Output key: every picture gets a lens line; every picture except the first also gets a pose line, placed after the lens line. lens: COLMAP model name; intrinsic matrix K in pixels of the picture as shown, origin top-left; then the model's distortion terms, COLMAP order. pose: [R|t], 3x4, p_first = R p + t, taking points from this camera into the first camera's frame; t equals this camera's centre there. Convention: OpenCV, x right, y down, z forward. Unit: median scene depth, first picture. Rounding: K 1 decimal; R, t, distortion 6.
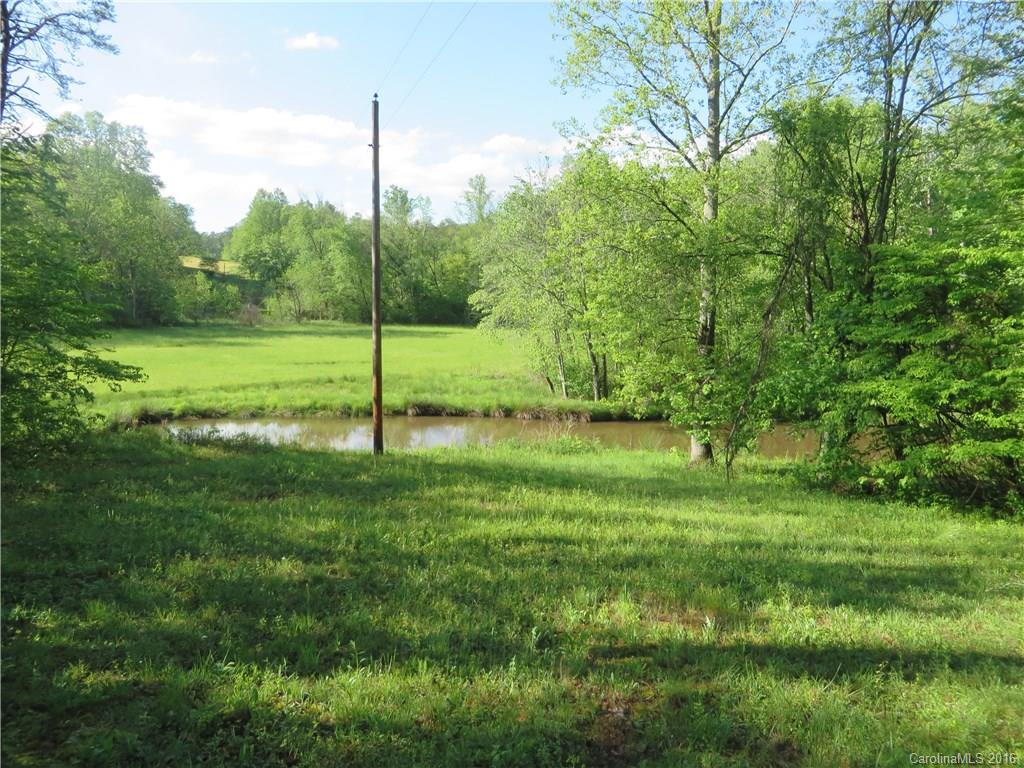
lens RADIAL K [[762.8, 0, 509.8], [0, 762.8, 388.4], [0, 0, 1]] dist [-0.022885, 0.004551]
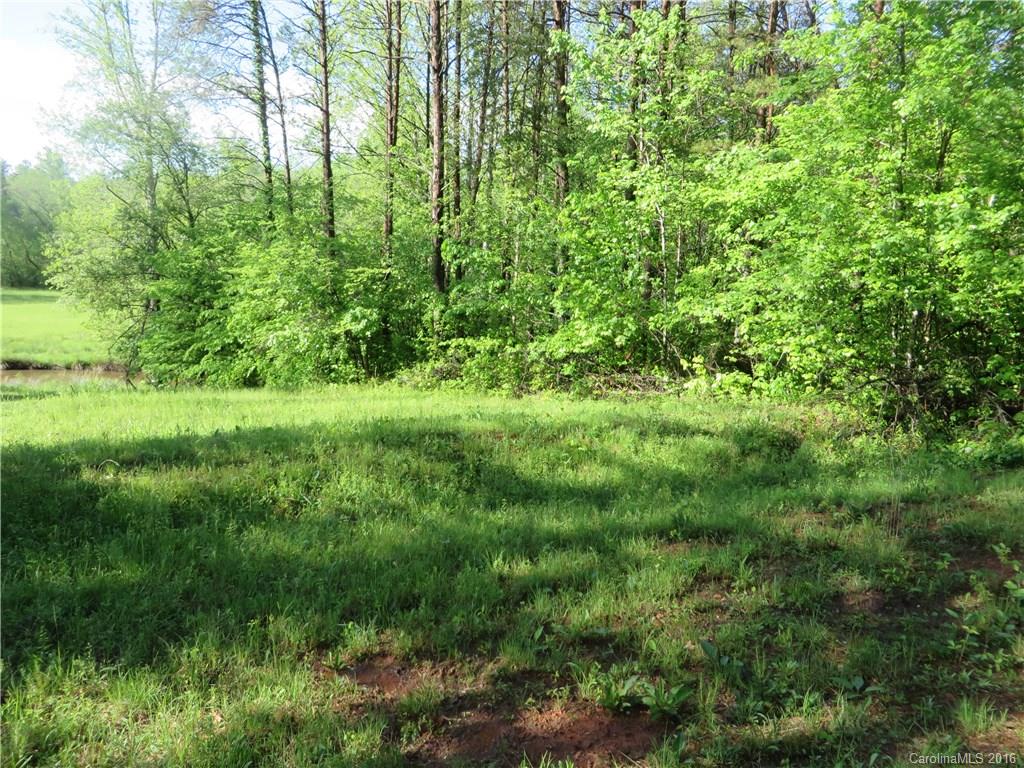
lens RADIAL K [[762.8, 0, 512.0], [0, 762.8, 386.1], [0, 0, 1]] dist [-0.022885, 0.004551]
pose [[0.938203, -0.022689, 0.345341, 0.241416], [0.007107, 0.998901, 0.046320, 0.010239], [-0.346013, -0.041003, 0.937333, -0.511825]]
